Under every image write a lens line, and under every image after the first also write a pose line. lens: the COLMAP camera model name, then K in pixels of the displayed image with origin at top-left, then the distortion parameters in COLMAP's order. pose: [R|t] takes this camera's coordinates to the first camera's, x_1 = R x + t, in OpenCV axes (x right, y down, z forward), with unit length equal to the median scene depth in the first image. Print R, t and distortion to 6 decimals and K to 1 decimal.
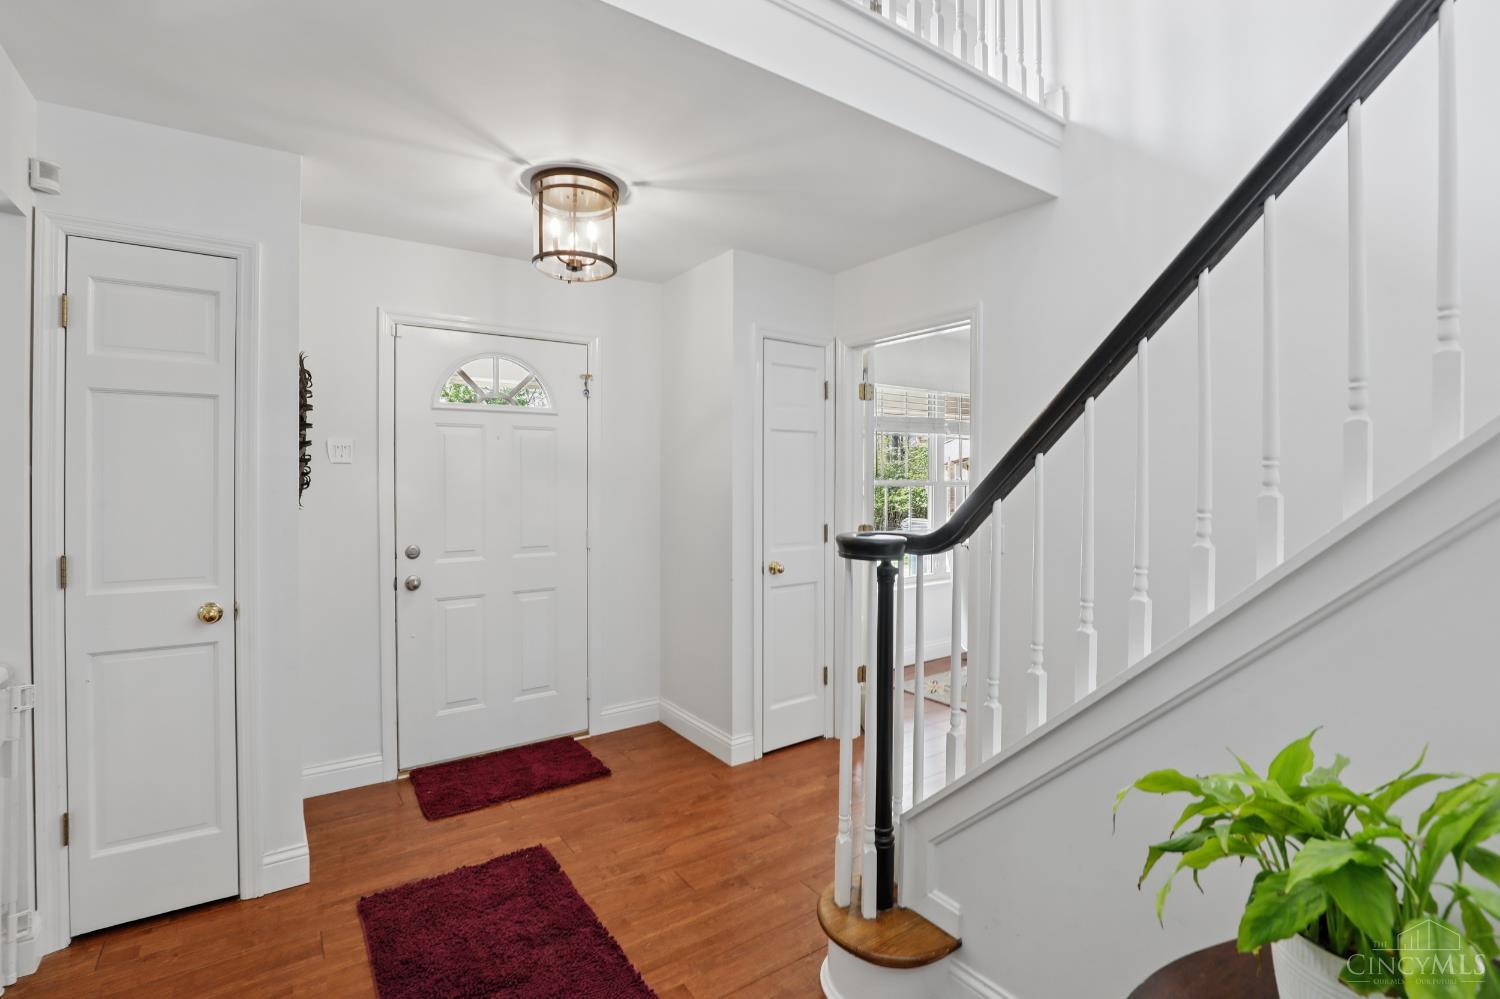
lens RADIAL K [[693.5, 0, 750.8], [0, 693.5, 482.0], [0, 0, 1]] dist [-0.040968, 0.009105]
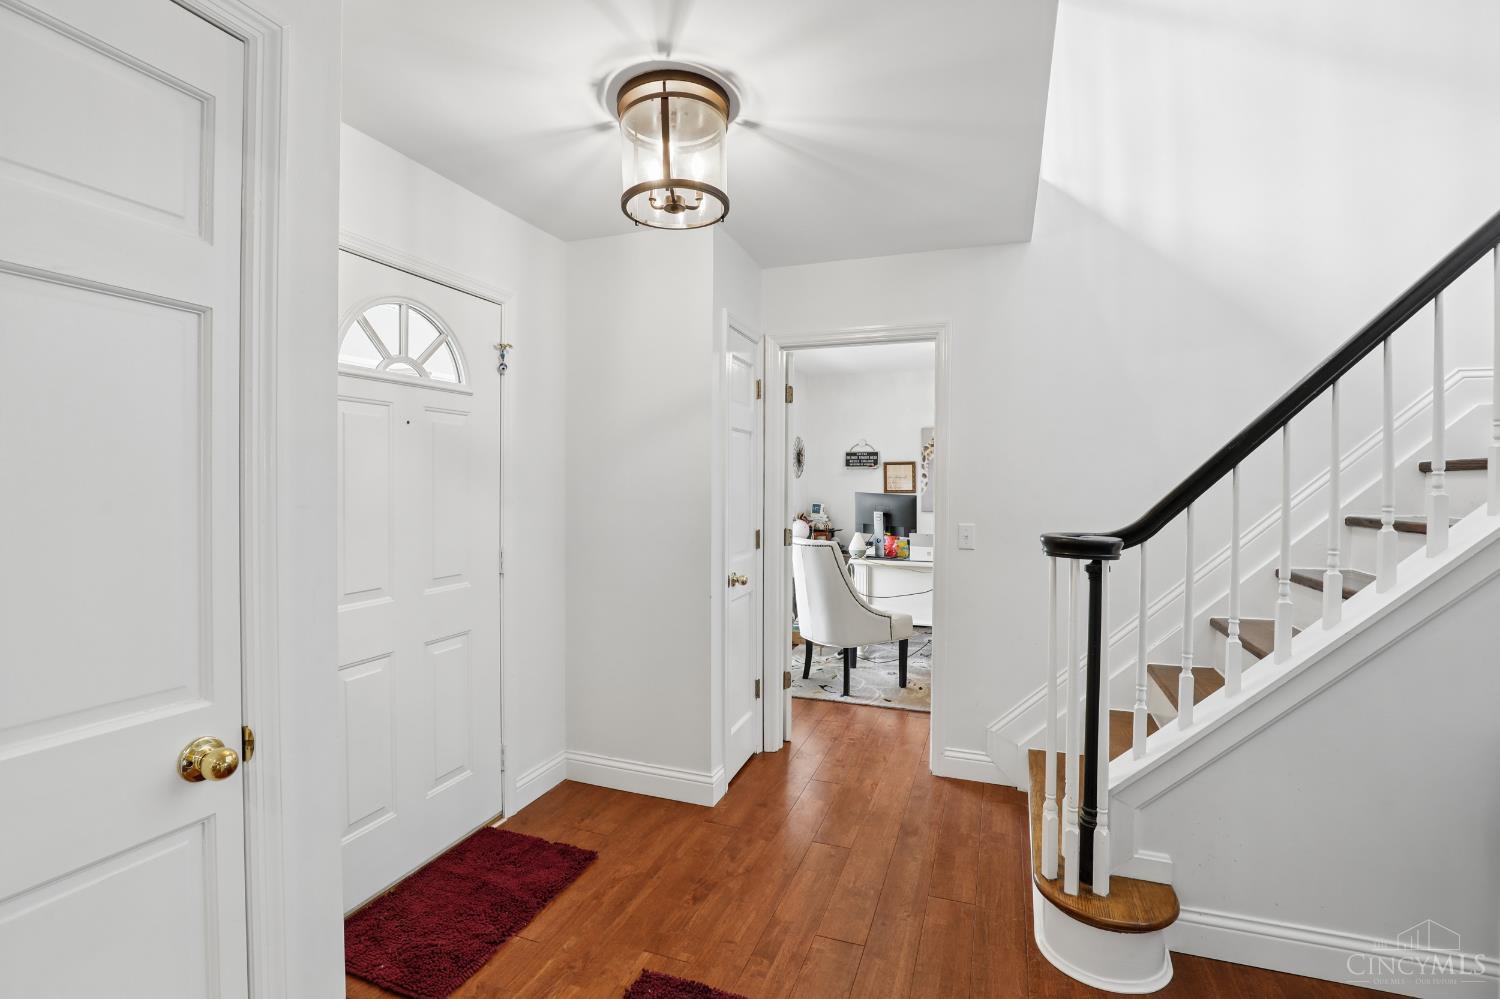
lens RADIAL K [[689.1, 0, 749.0], [0, 689.1, 487.8], [0, 0, 1]] dist [-0.031452, 0.000139]
pose [[0.822856, -0.004509, 0.568232, -0.536069], [0.002557, 0.999988, 0.004232, -0.000578], [-0.568244, -0.002029, 0.822858, 0.276358]]
